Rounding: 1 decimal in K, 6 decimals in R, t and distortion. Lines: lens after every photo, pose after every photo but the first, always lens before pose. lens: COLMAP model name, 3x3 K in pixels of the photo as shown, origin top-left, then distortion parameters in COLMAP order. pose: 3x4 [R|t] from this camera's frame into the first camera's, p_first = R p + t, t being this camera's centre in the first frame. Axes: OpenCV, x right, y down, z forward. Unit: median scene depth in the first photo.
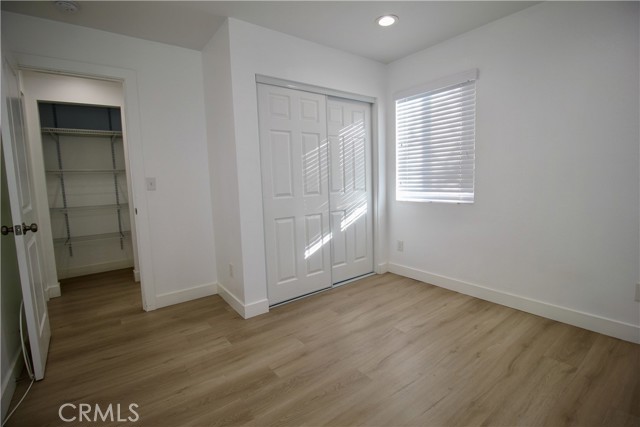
lens RADIAL K [[297.7, 0, 322.0], [0, 297.7, 208.1], [0, 0, 1]] dist [0.004542, -0.014718]
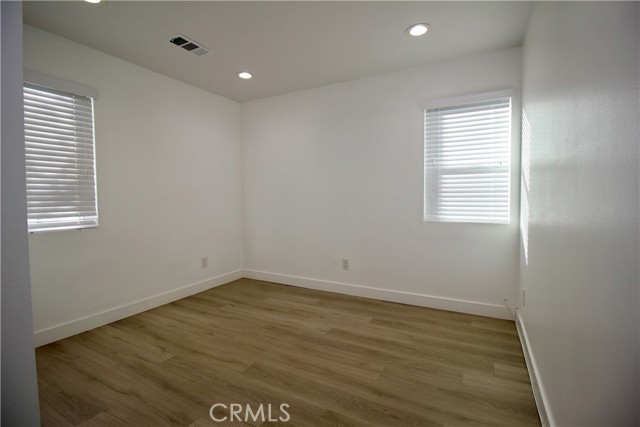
lens RADIAL K [[297.7, 0, 322.0], [0, 297.7, 208.1], [0, 0, 1]] dist [0.004542, -0.014718]
pose [[-0.414519, -0.004535, 0.910029, -0.649564], [0.106715, 0.992846, 0.053557, -0.049066], [-0.903762, 0.119314, -0.411070, 0.737456]]
